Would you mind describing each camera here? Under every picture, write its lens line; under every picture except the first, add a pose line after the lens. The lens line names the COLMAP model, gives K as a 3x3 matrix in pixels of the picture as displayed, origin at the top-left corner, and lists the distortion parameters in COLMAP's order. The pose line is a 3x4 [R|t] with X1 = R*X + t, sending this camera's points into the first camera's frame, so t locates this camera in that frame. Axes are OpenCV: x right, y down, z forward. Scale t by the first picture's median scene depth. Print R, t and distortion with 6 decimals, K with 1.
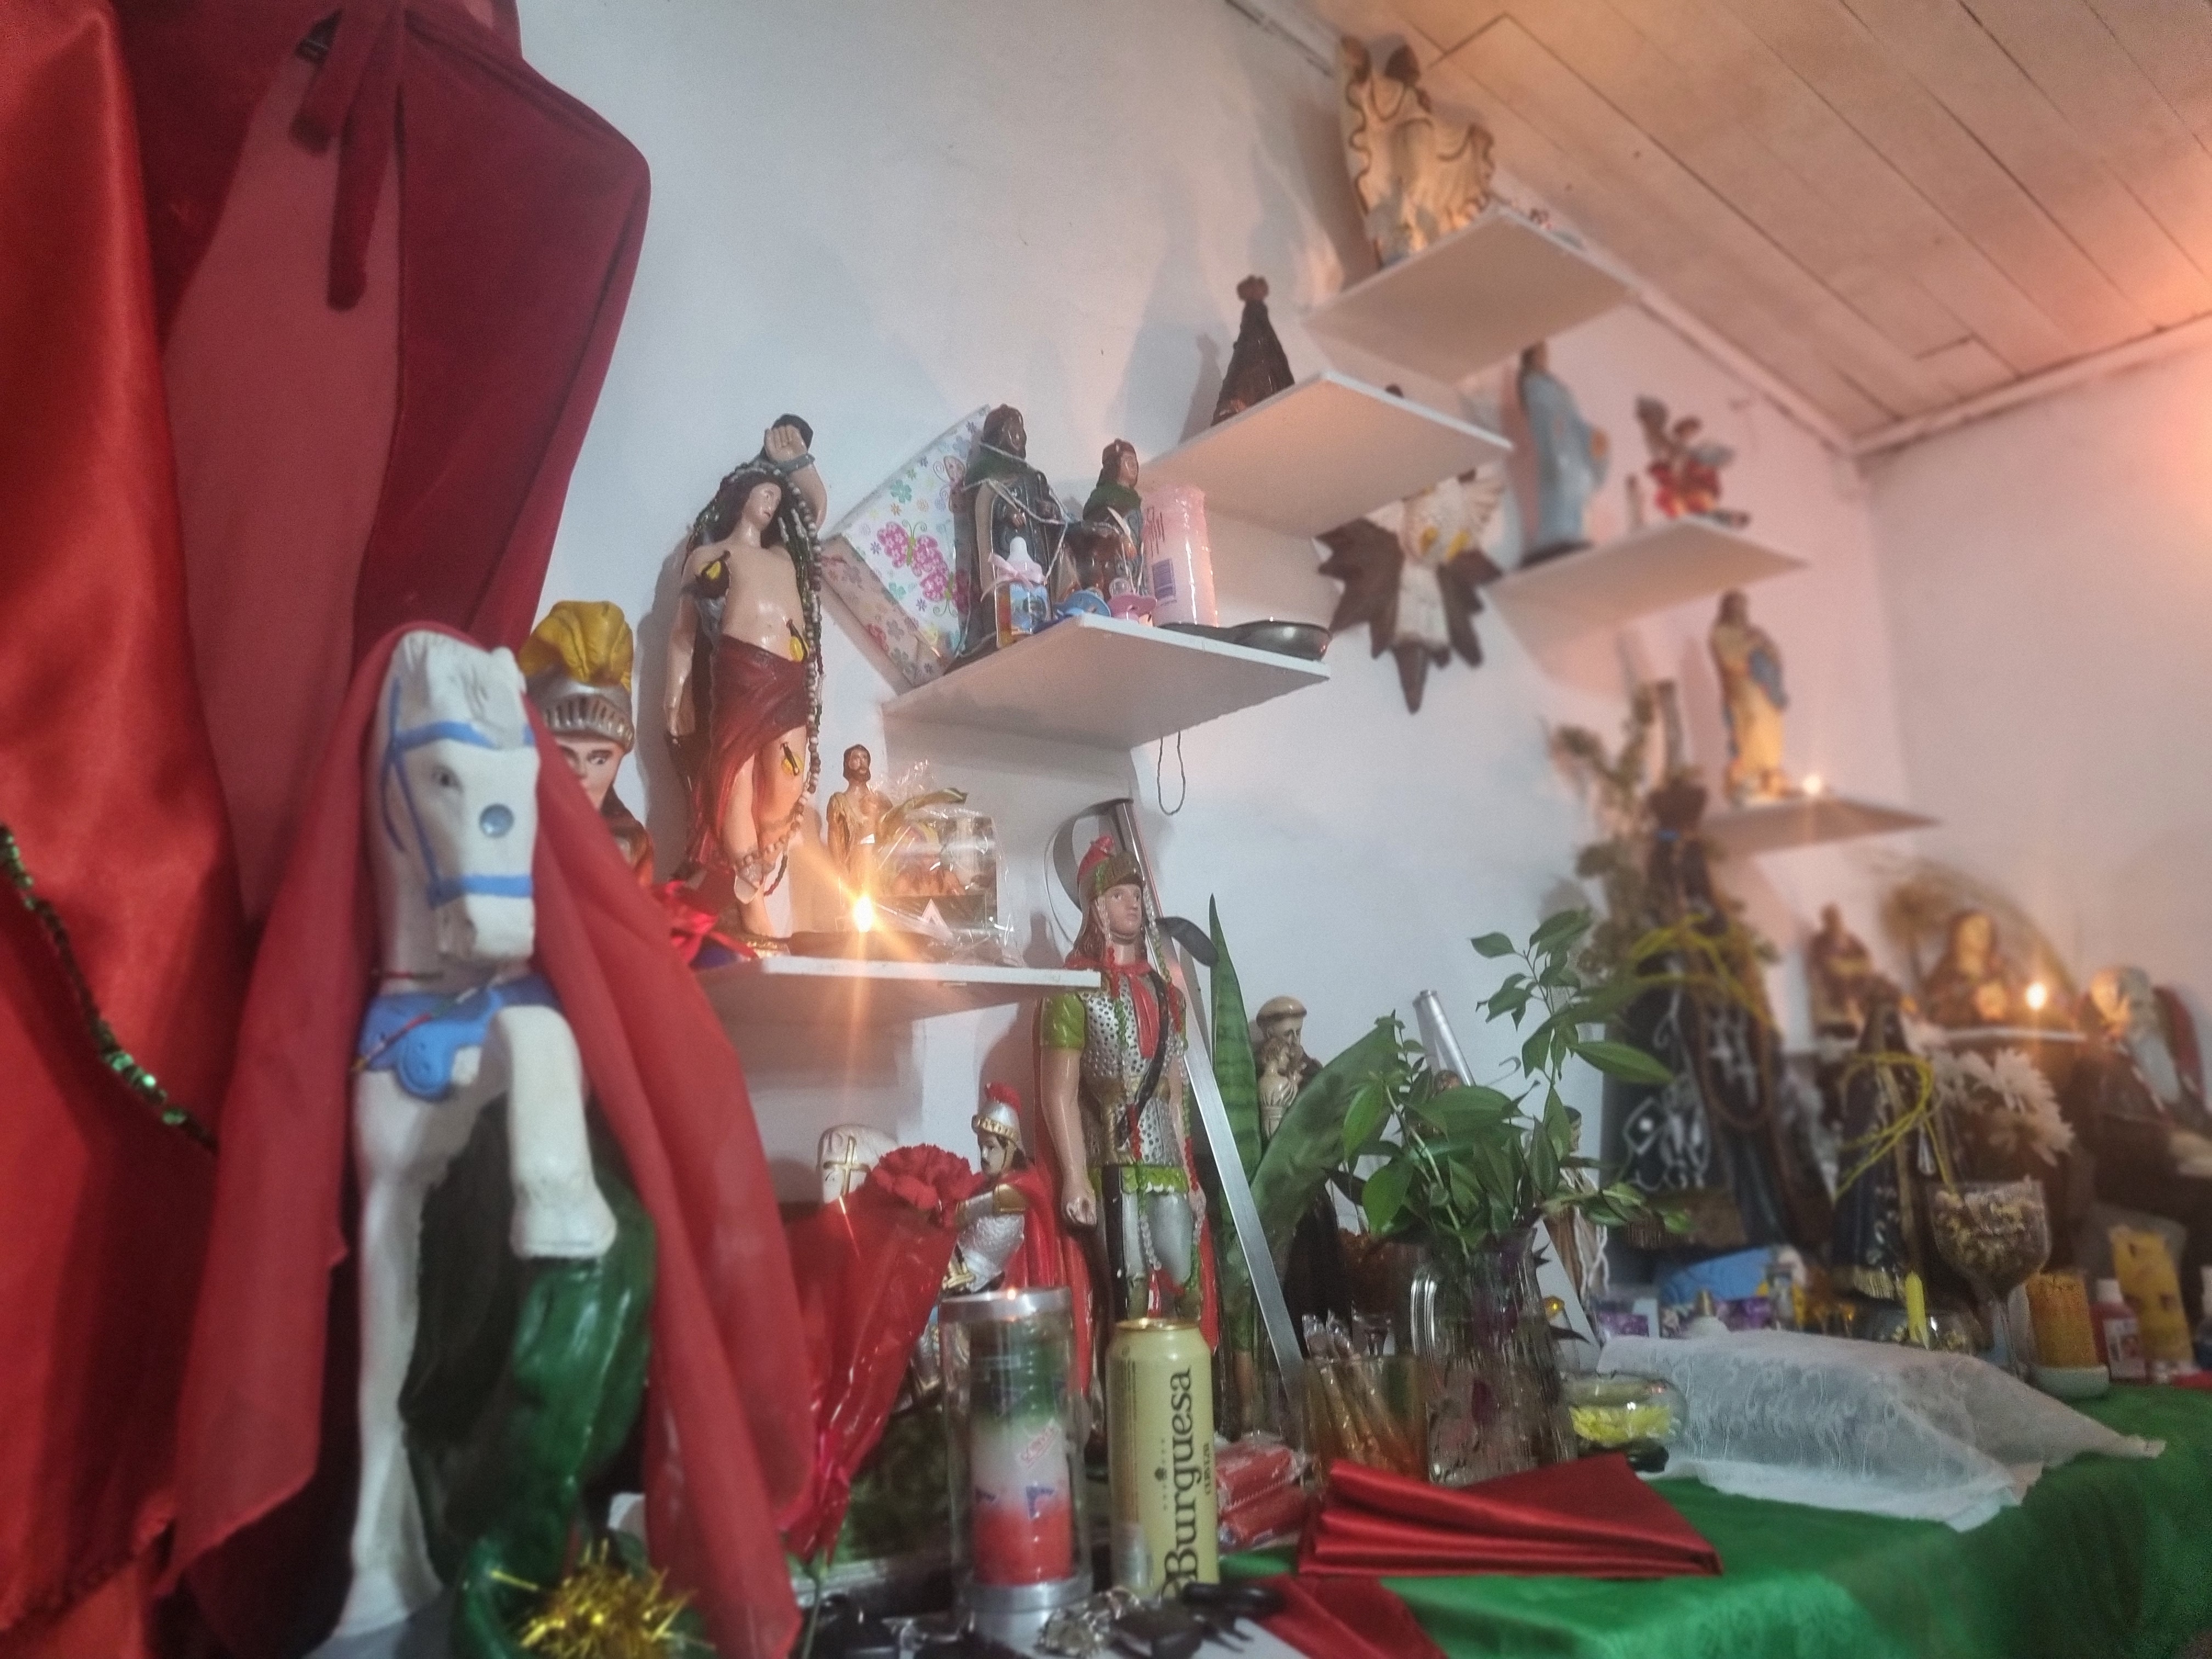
lens RADIAL K [[1608.0, 0, 1113.1], [0, 1608.0, 788.8], [0, 0, 1]] dist [0.028722, 0.000632]
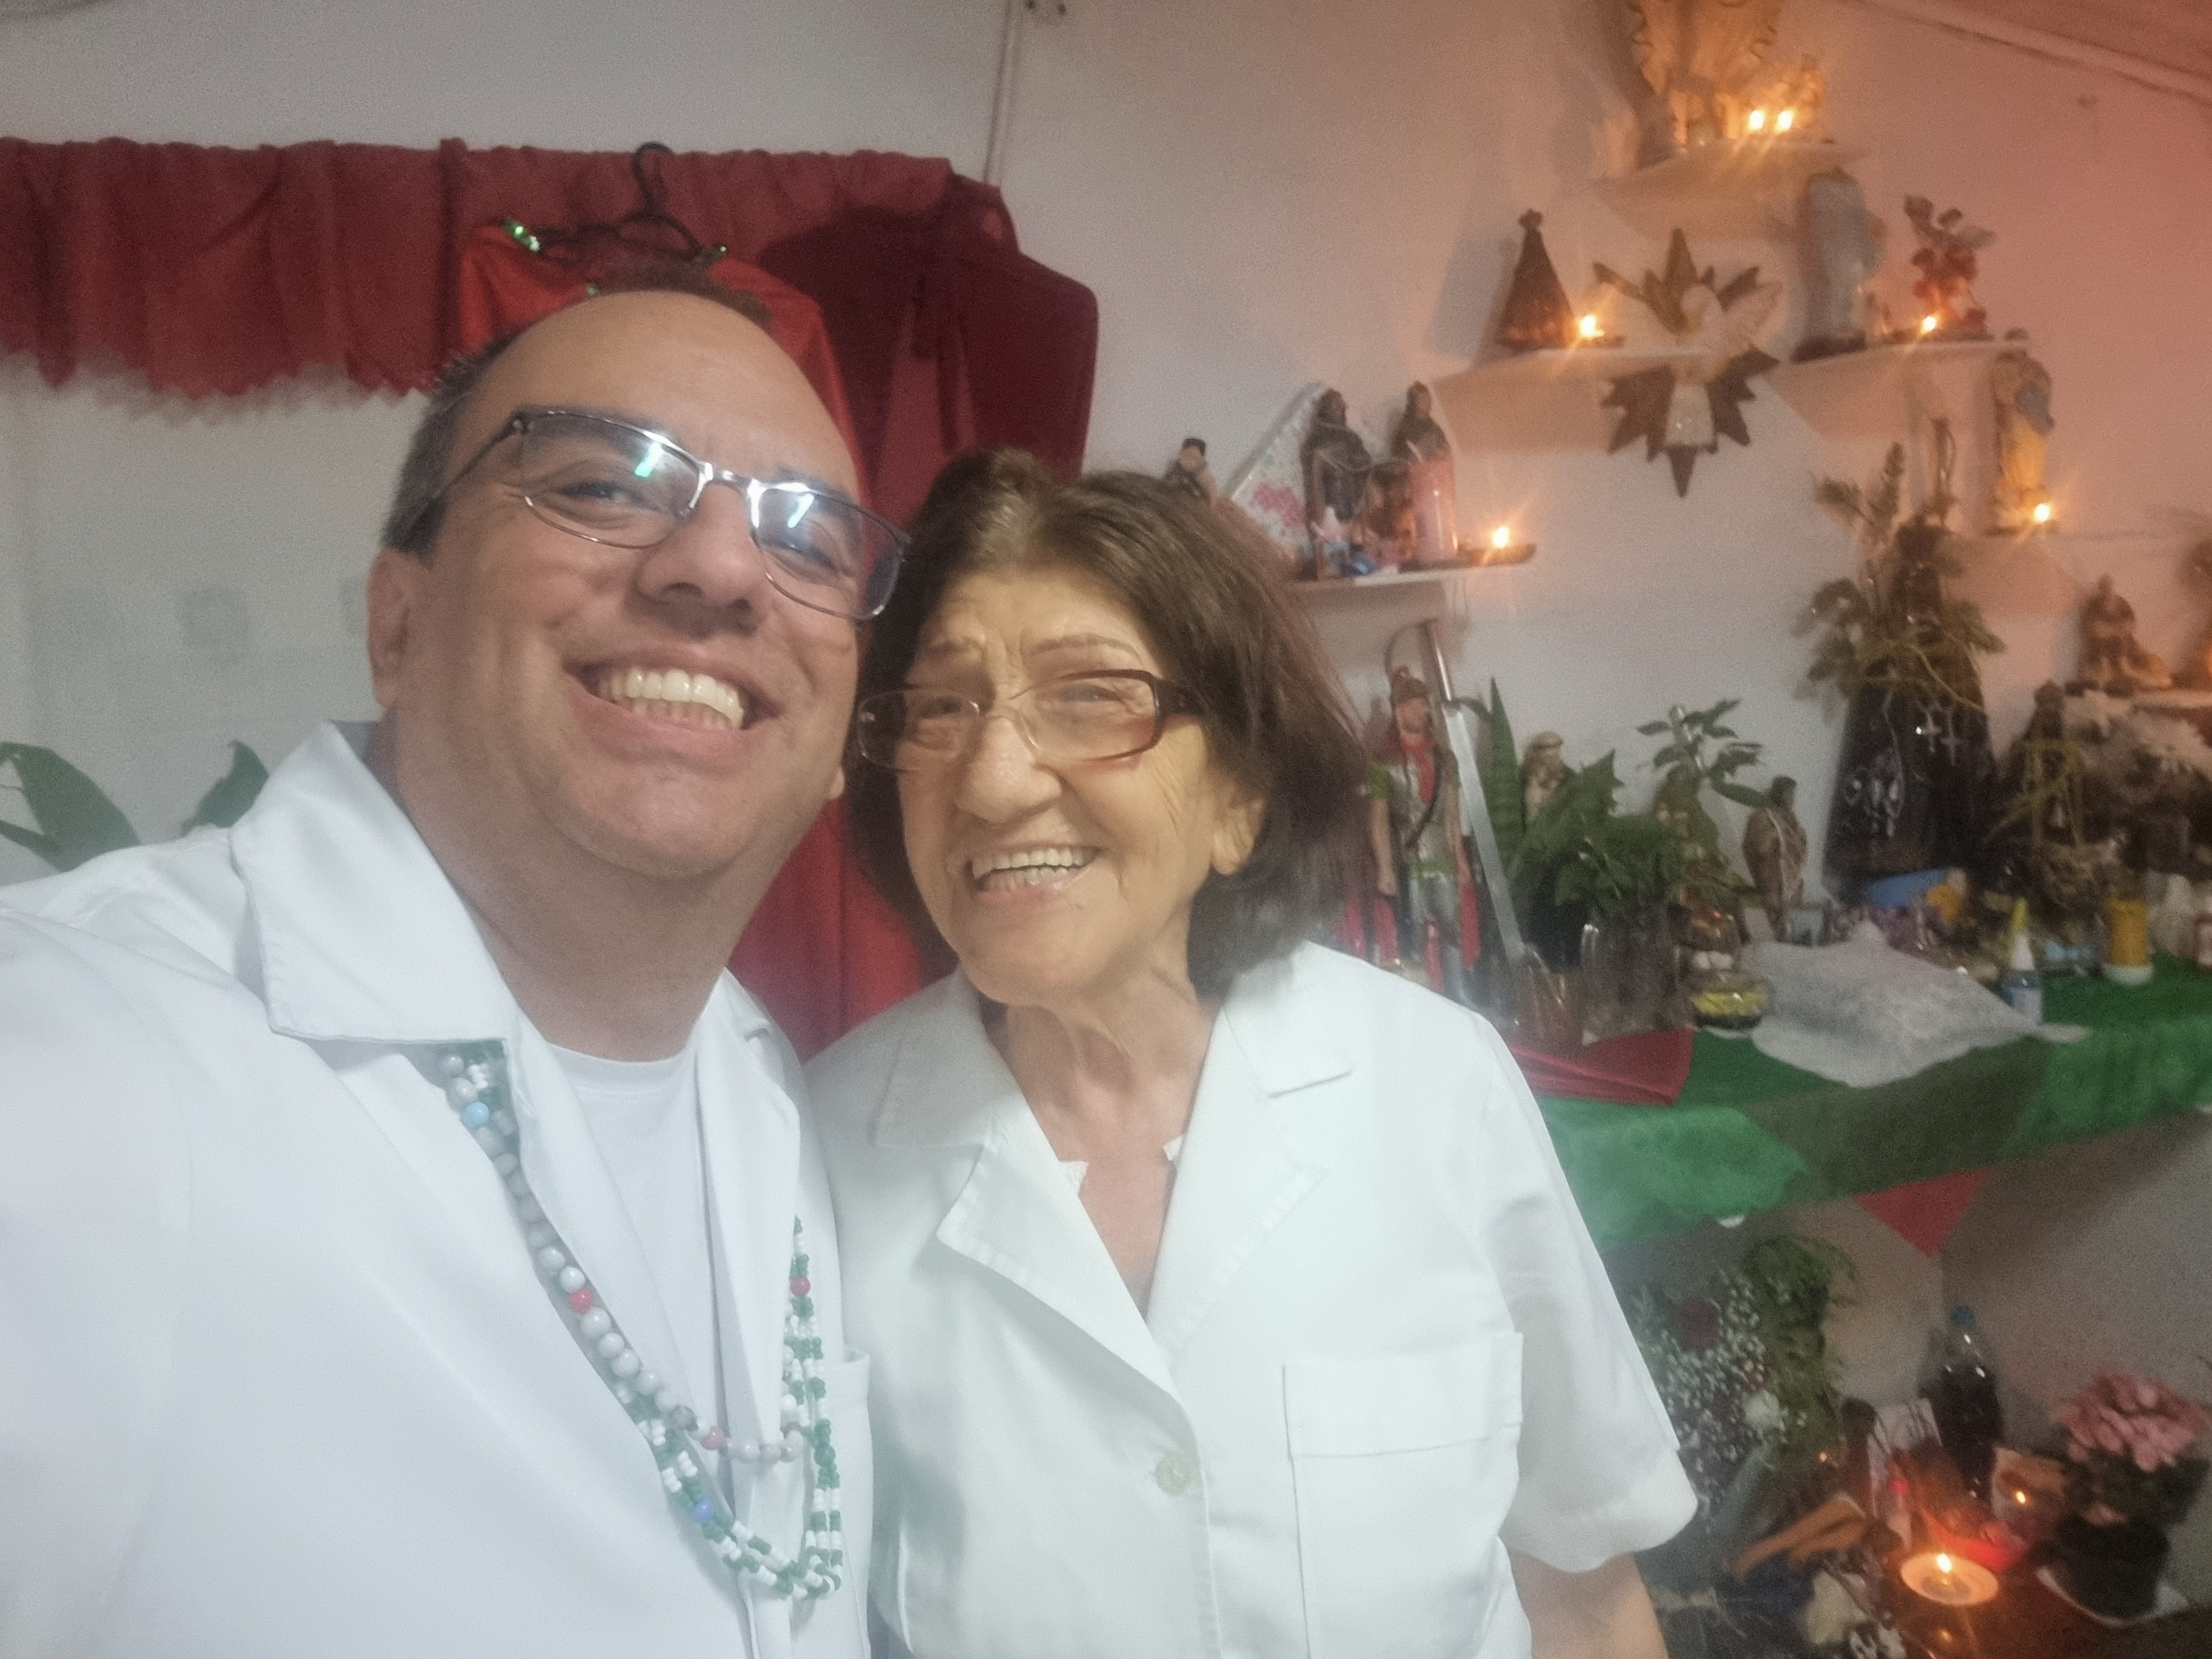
lens RADIAL K [[1669.2, 0, 1106.0], [0, 1669.2, 829.5], [0, 0, 1]] dist [-0.004796, -0.070772]
pose [[0.930358, 0.022191, -0.365981, 0.327130], [0.117070, 0.927939, 0.353869, -0.437228], [0.347461, -0.372070, 0.860718, -0.609009]]
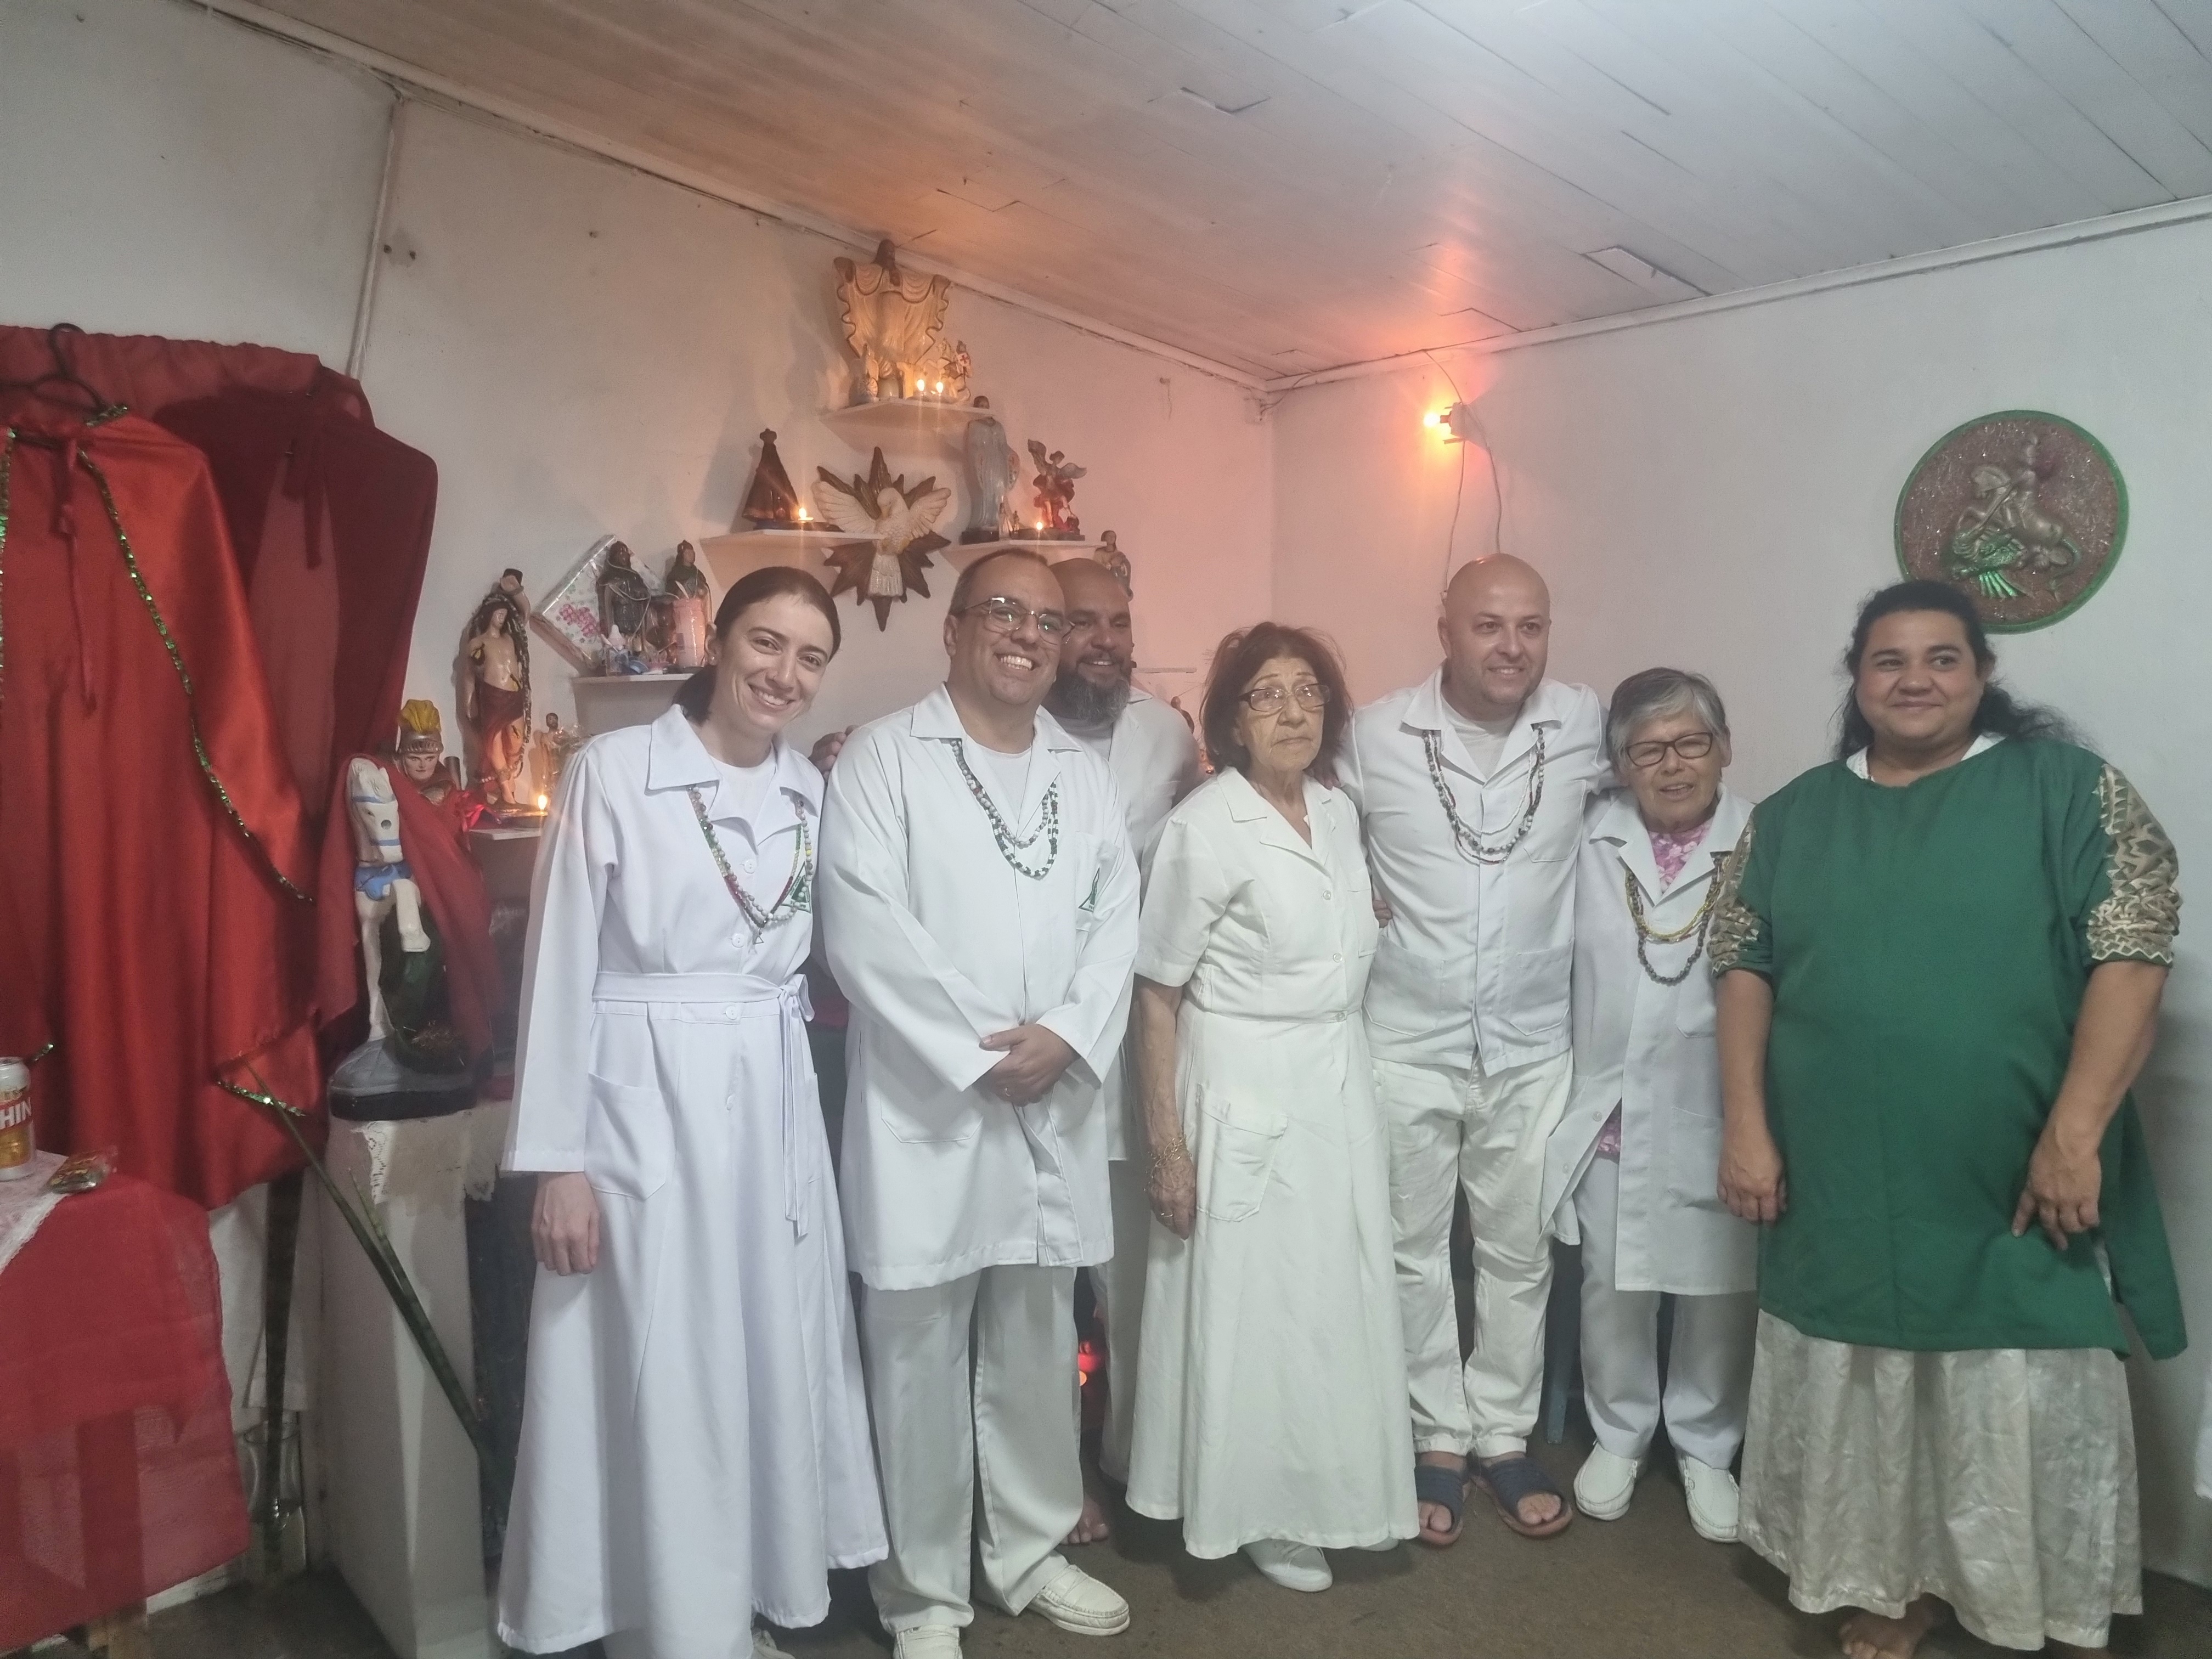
lens RADIAL K [[1608.0, 0, 1113.1], [0, 1608.0, 788.8], [0, 0, 1]] dist [0.028722, 0.000632]
pose [[0.999848, 0.015837, -0.007285, 0.620536], [-0.012948, 0.954516, 0.297877, -0.576154], [0.011671, -0.297737, 0.954577, -1.168844]]
